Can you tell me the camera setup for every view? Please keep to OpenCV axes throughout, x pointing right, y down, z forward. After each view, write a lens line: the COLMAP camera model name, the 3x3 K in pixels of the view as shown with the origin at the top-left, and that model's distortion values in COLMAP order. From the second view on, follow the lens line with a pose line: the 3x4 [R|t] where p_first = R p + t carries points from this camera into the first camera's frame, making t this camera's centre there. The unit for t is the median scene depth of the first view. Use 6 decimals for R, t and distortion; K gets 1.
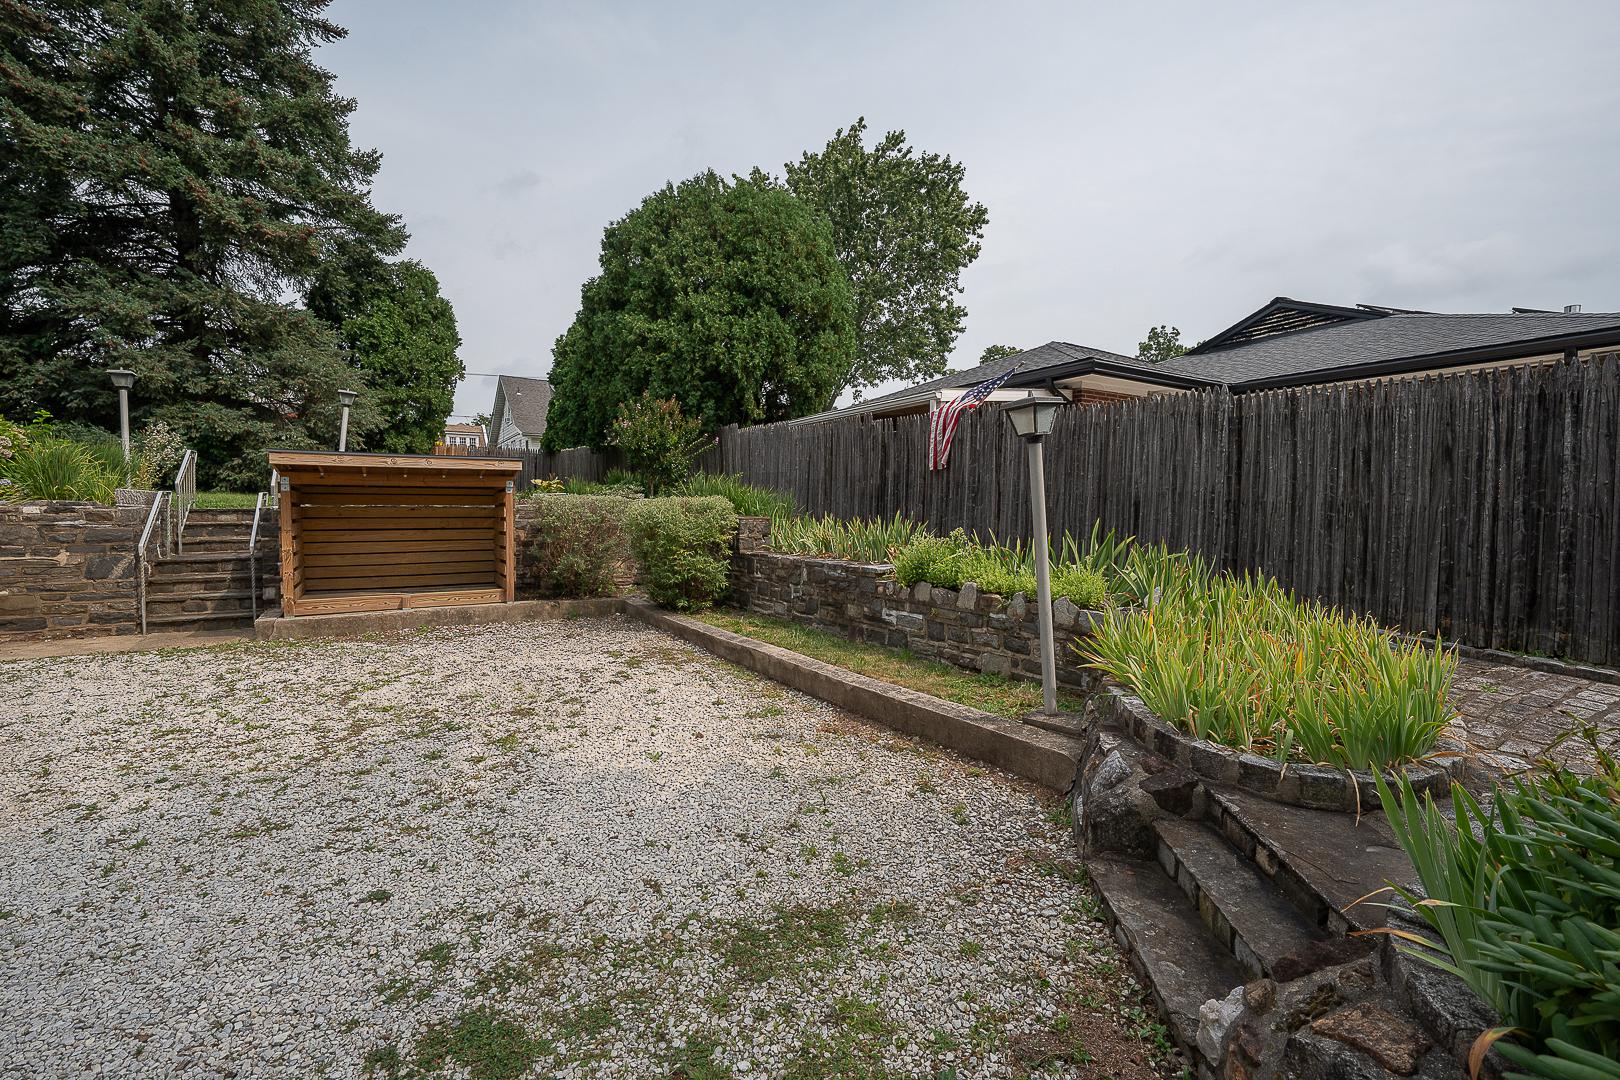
lens RADIAL K [[702.4, 0, 807.1], [0, 702.4, 535.9], [0, 0, 1]] dist [0.000774, 0.000392]
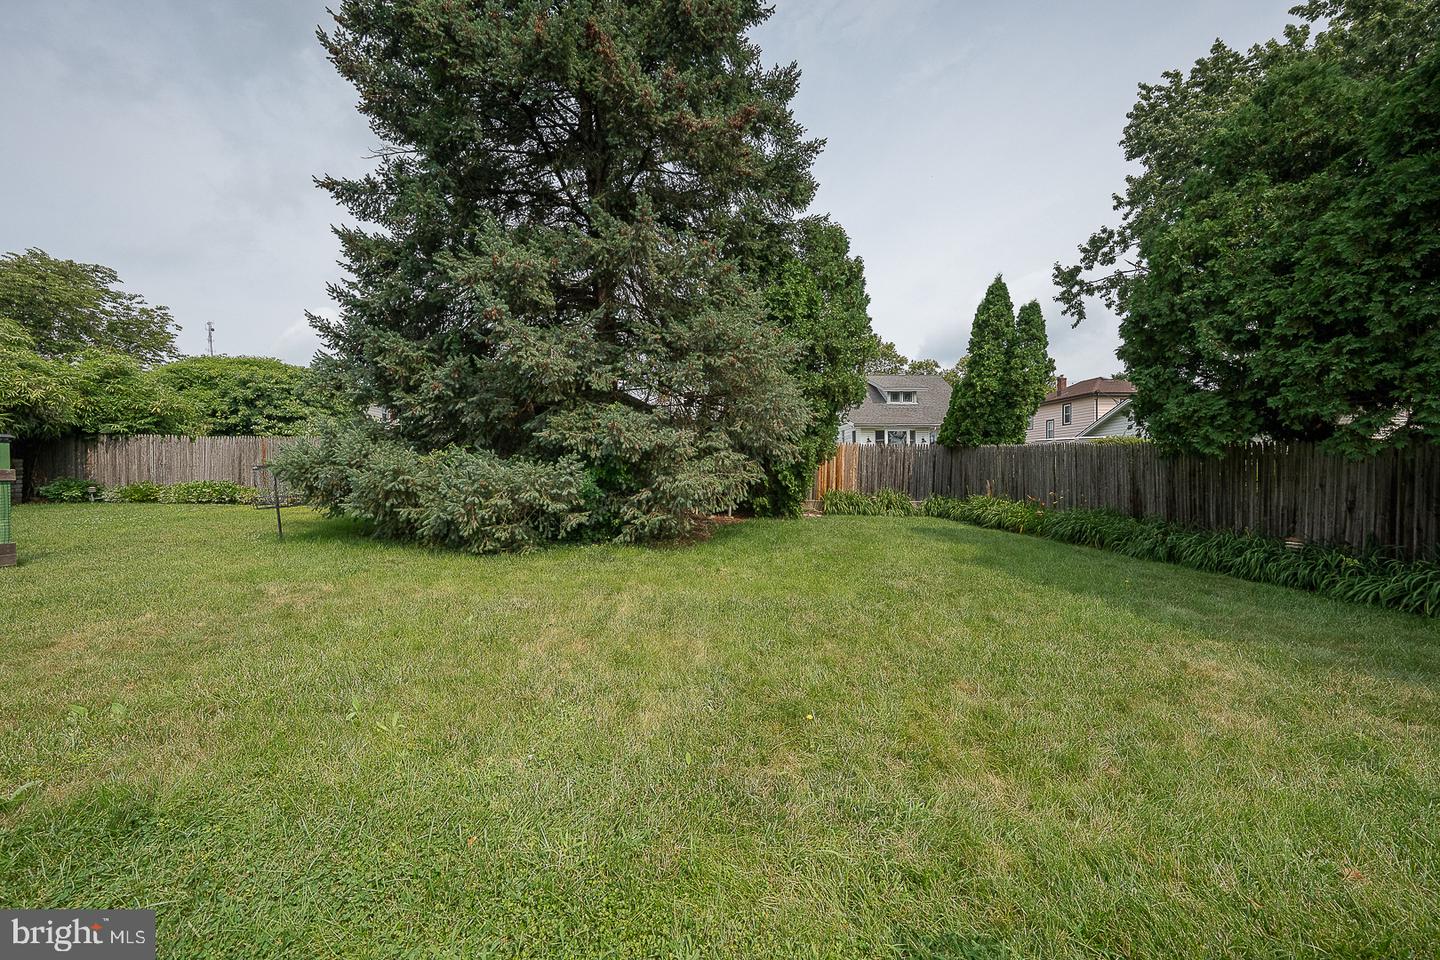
lens RADIAL K [[493.0, 0, 719.6], [0, 493.0, 475.0], [0, 0, 1]] dist [-0.029445, 0.005924]
pose [[0.880878, -0.005050, -0.473317, -0.509013], [-0.014913, 0.999151, -0.038414, -0.099705], [0.473109, 0.040897, 0.880054, 0.601888]]
